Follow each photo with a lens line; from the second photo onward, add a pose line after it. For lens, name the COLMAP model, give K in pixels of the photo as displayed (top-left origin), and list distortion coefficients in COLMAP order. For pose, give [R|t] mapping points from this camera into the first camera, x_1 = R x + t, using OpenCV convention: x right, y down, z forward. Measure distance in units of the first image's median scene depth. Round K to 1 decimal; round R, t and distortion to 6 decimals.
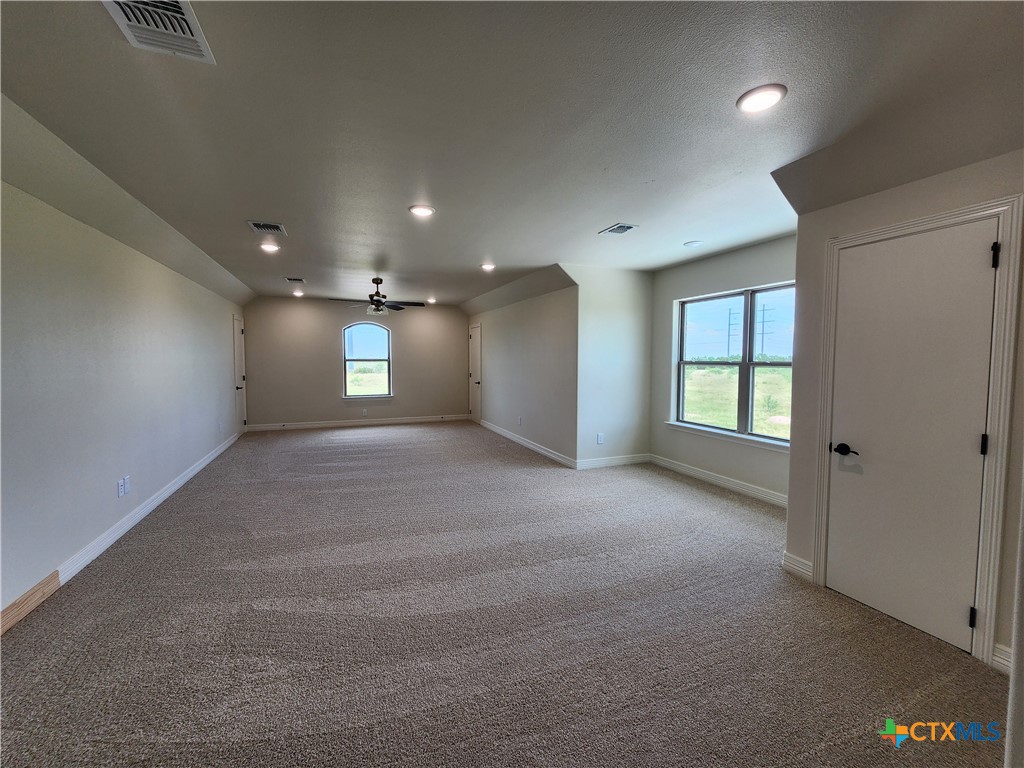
lens RADIAL K [[418.6, 0, 507.7], [0, 418.6, 379.8], [0, 0, 1]] dist [0.002299, -0.000077]
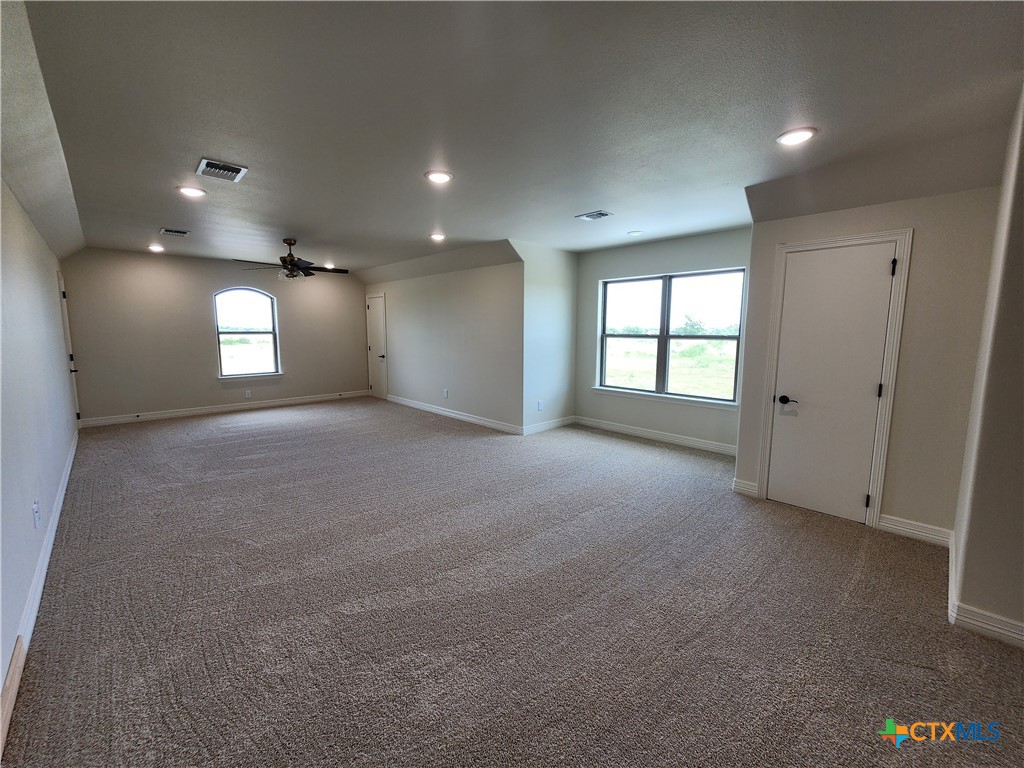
lens RADIAL K [[415.8, 0, 506.8], [0, 415.8, 377.4], [0, 0, 1]] dist [0.001132, -0.000191]
pose [[0.930504, -0.041891, 0.363877, -0.262956], [0.017975, 0.997464, 0.068868, -0.009064], [-0.365839, -0.057542, 0.928897, 0.029928]]
